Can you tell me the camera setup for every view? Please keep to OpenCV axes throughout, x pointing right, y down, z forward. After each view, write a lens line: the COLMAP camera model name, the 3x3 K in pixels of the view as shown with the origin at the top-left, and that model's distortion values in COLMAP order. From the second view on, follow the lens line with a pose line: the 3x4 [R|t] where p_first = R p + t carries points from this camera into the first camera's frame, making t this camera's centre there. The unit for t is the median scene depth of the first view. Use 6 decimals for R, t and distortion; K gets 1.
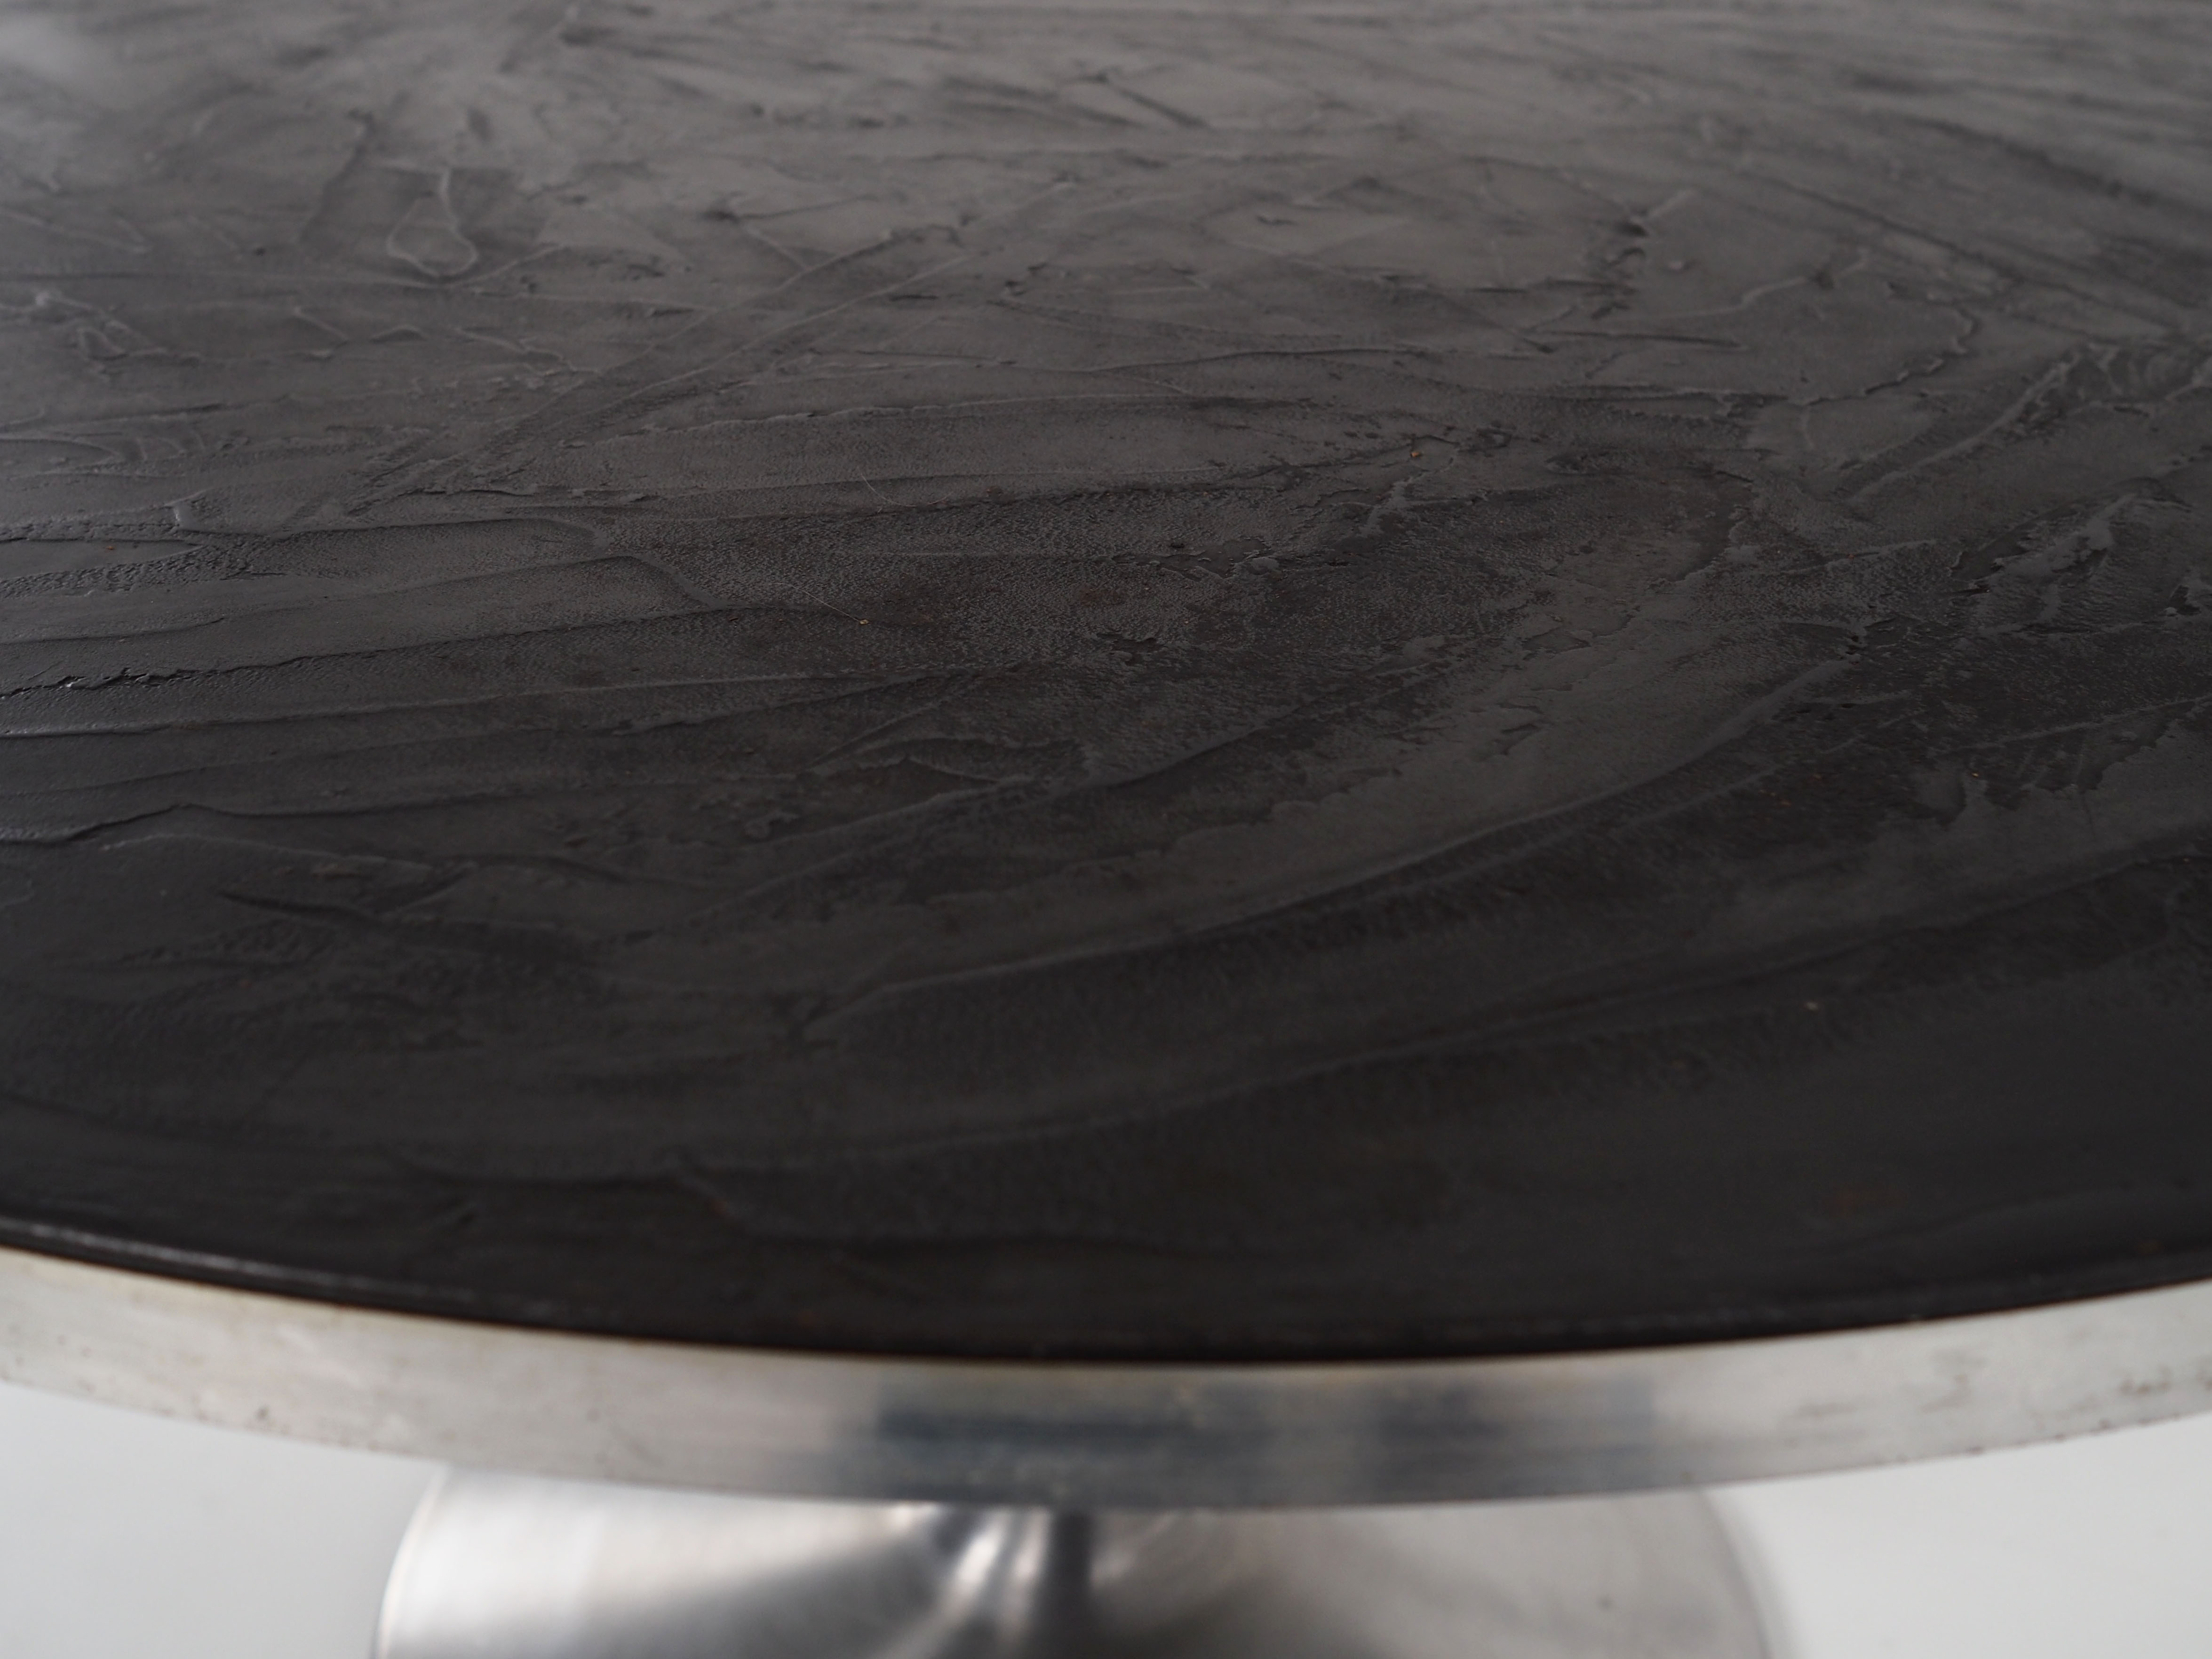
lens RADIAL K [[2245.6, 0, 1106.0], [0, 2245.6, 829.5], [0, 0, 1]] dist [-0.048378, 0.018384]
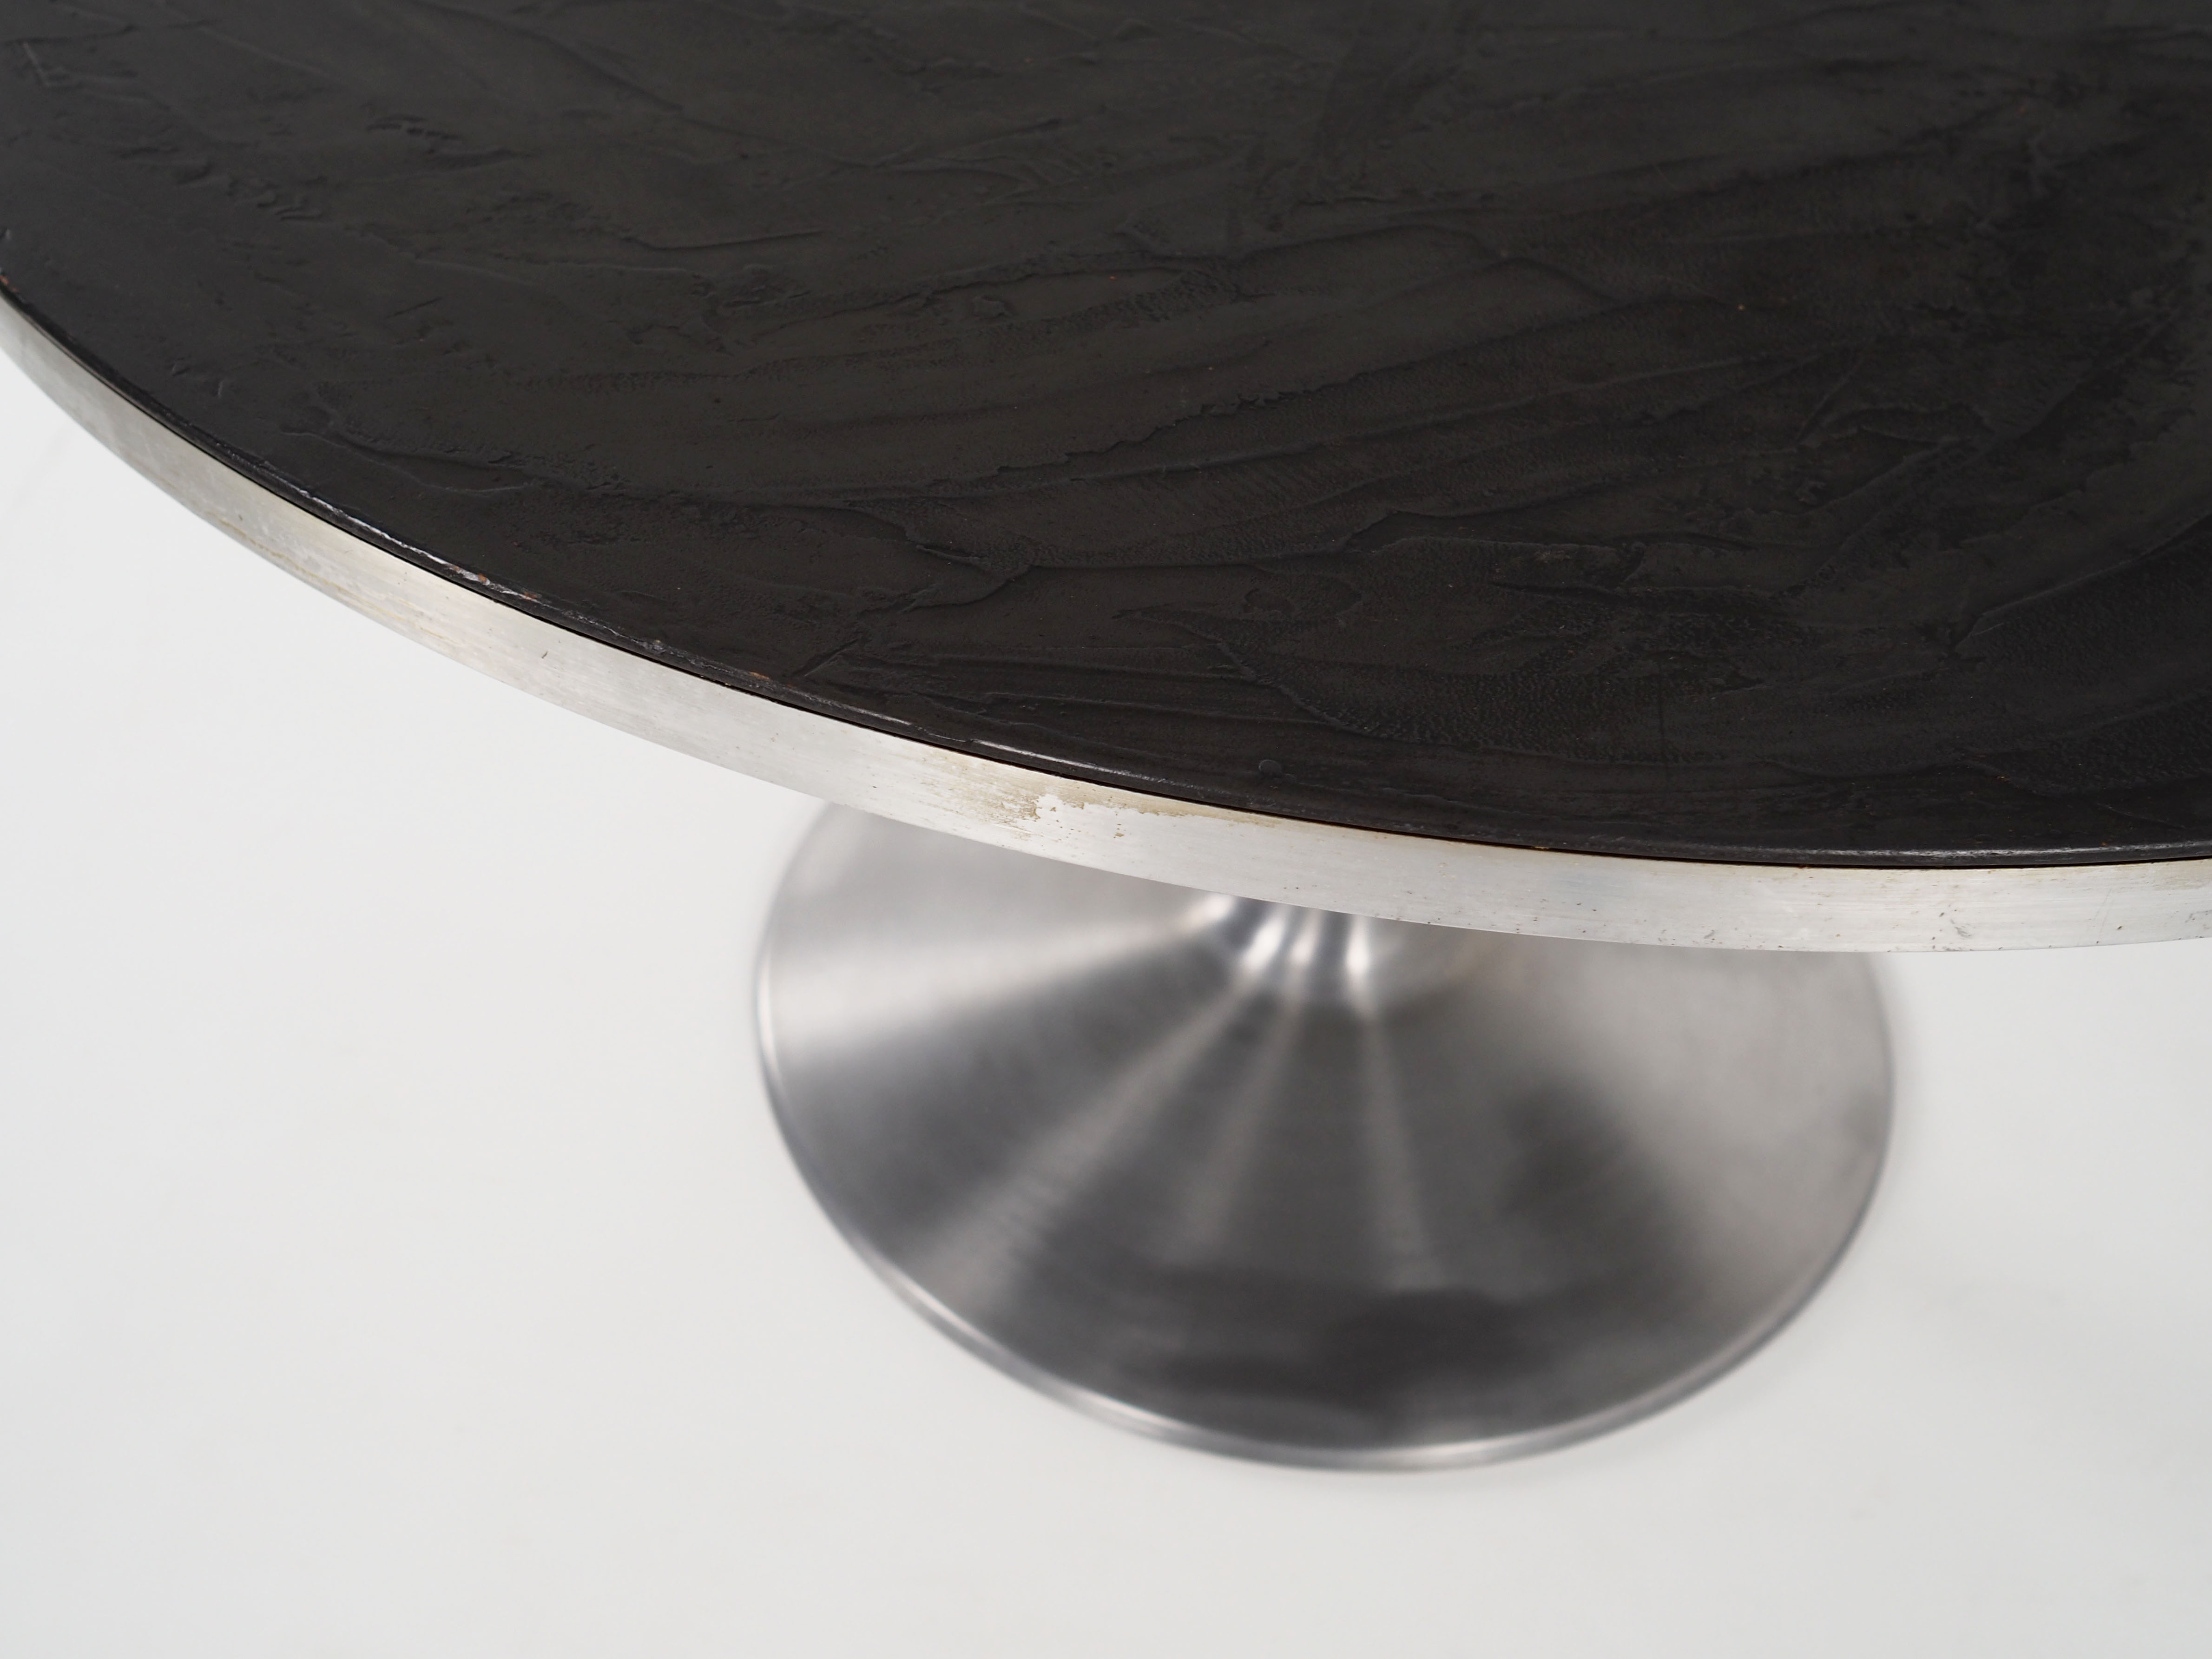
lens RADIAL K [[2189.7, 0, 1106.0], [0, 2189.7, 829.5], [0, 0, 1]] dist [-0.028519, 0.010235]
pose [[0.989336, -0.101358, 0.104598, -0.645223], [0.069056, 0.958713, 0.275862, -0.178173], [-0.128240, -0.265697, 0.955489, -0.267216]]
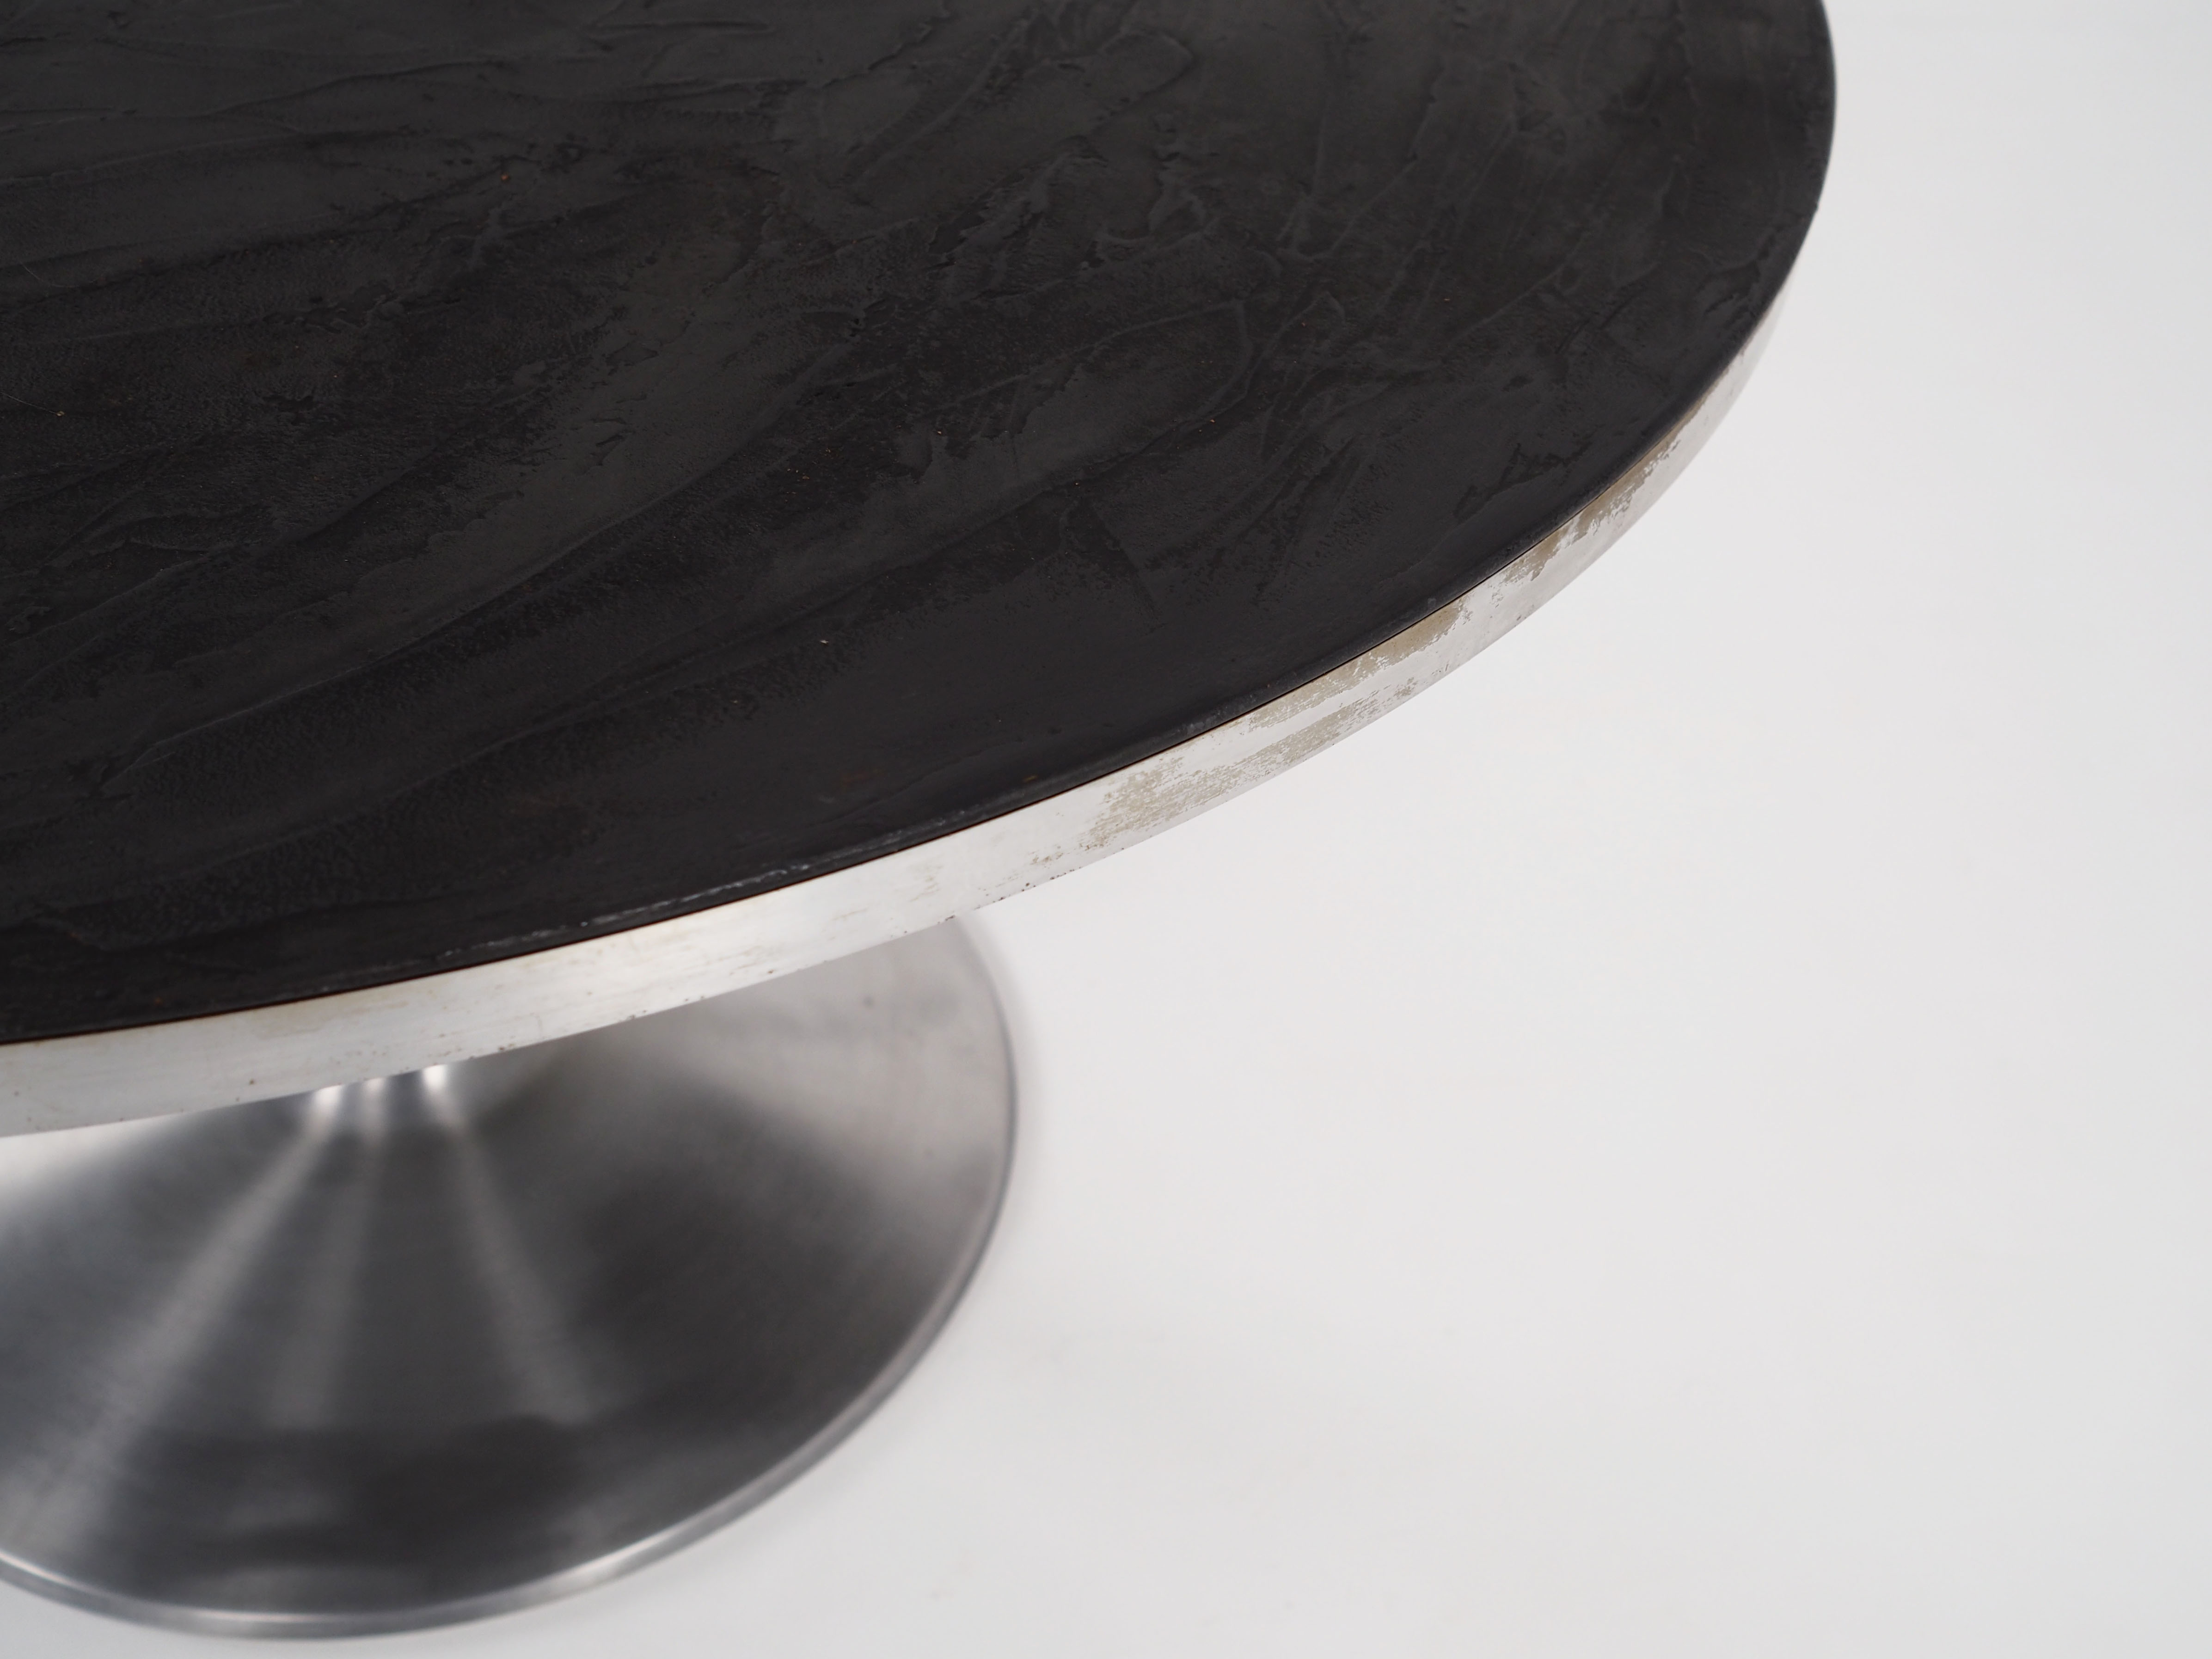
lens RADIAL K [[2189.9, 0, 1106.0], [0, 2189.9, 829.5], [0, 0, 1]] dist [-0.028519, 0.010235]
pose [[0.936163, -0.194318, 0.292985, 0.032985], [0.114302, 0.956322, 0.269041, -0.129037], [-0.332467, -0.218378, 0.917484, -0.314071]]
